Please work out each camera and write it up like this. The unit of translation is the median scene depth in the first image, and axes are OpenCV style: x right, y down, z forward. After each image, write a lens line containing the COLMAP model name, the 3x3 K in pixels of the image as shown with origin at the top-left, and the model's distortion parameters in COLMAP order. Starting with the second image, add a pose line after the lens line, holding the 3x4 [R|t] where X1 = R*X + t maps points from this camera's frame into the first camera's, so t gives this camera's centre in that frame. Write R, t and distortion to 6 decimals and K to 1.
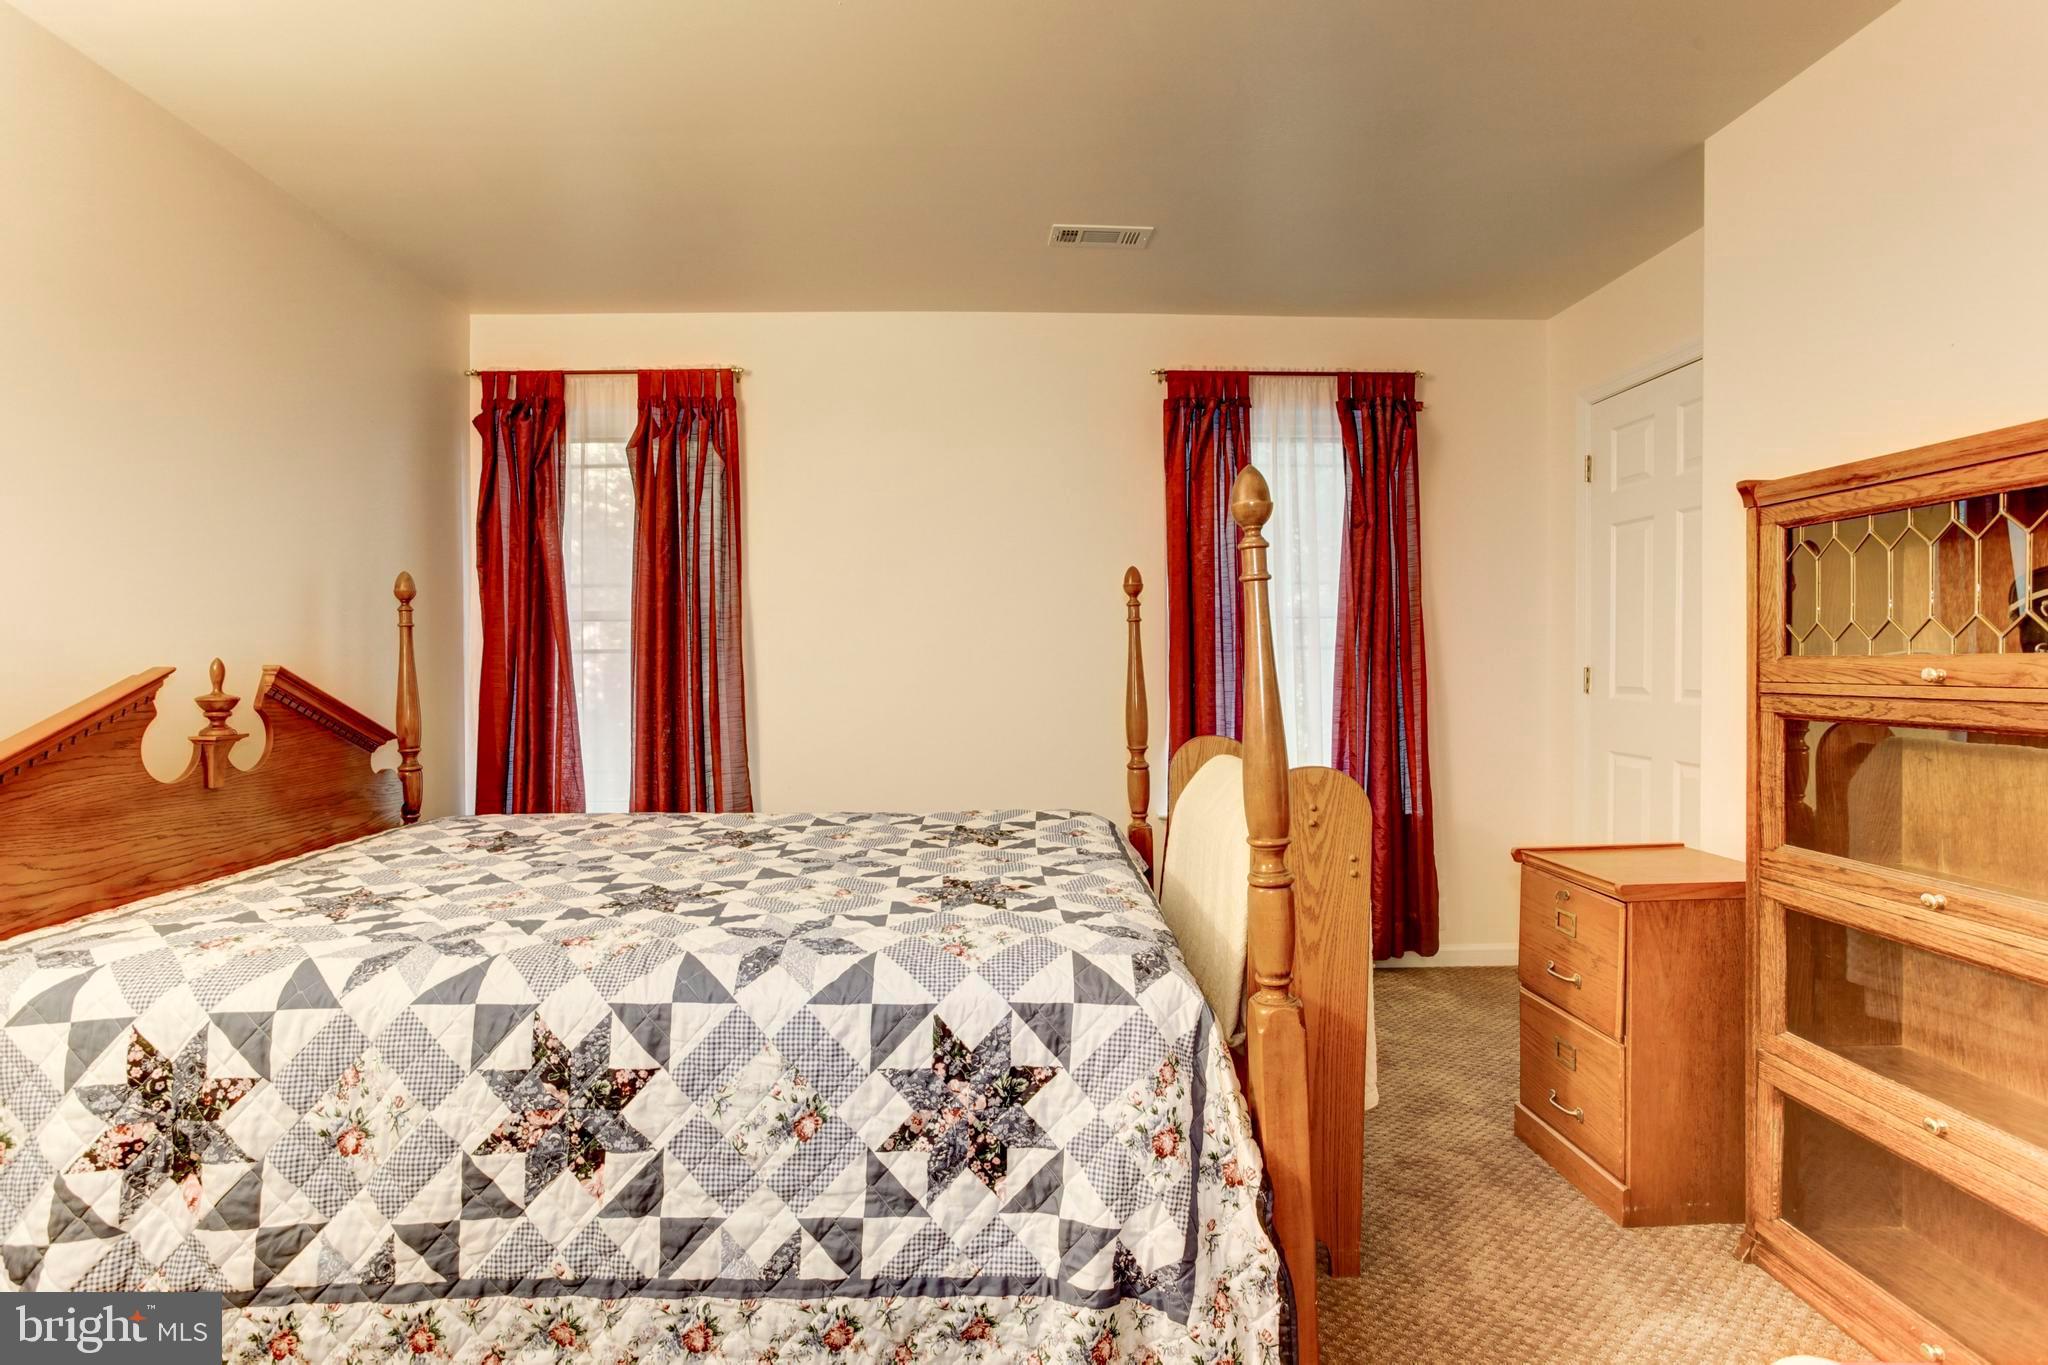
lens RADIAL K [[1000.0, 0, 1031.5], [0, 1000.0, 667.2], [0, 0, 1]] dist [-0.050454, 0.033820]
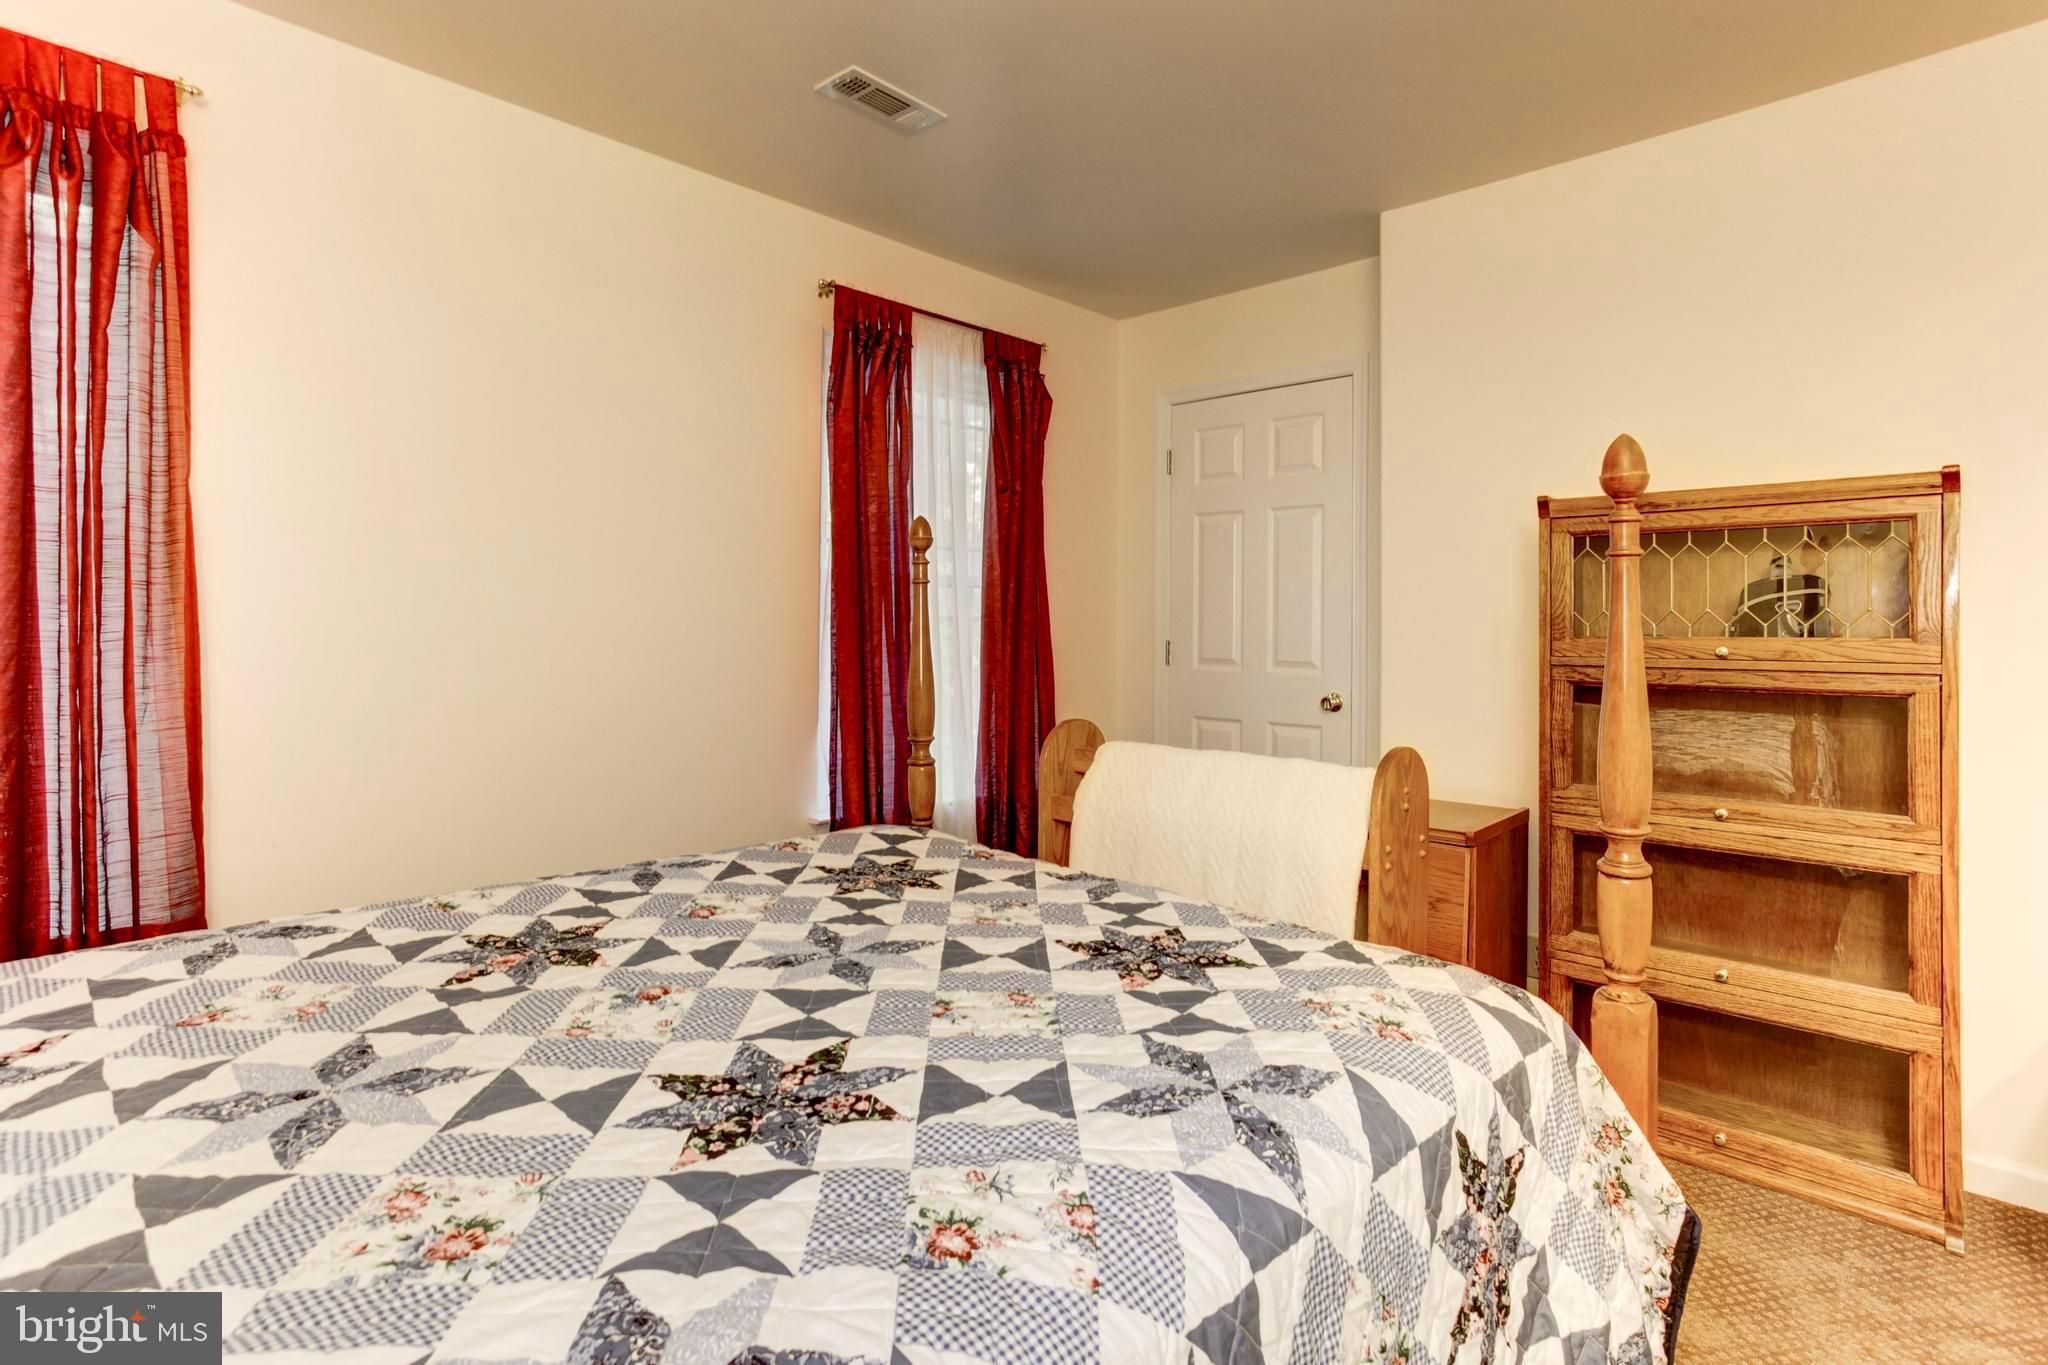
lens RADIAL K [[1021.9, 0, 1025.1], [0, 1021.9, 607.7], [0, 0, 1]] dist [-0.053444, 0.037355]
pose [[0.714258, 0.025001, 0.699436, -0.649604], [-0.007281, 0.999573, -0.028294, -0.006084], [-0.699845, 0.015117, 0.714135, 0.544822]]
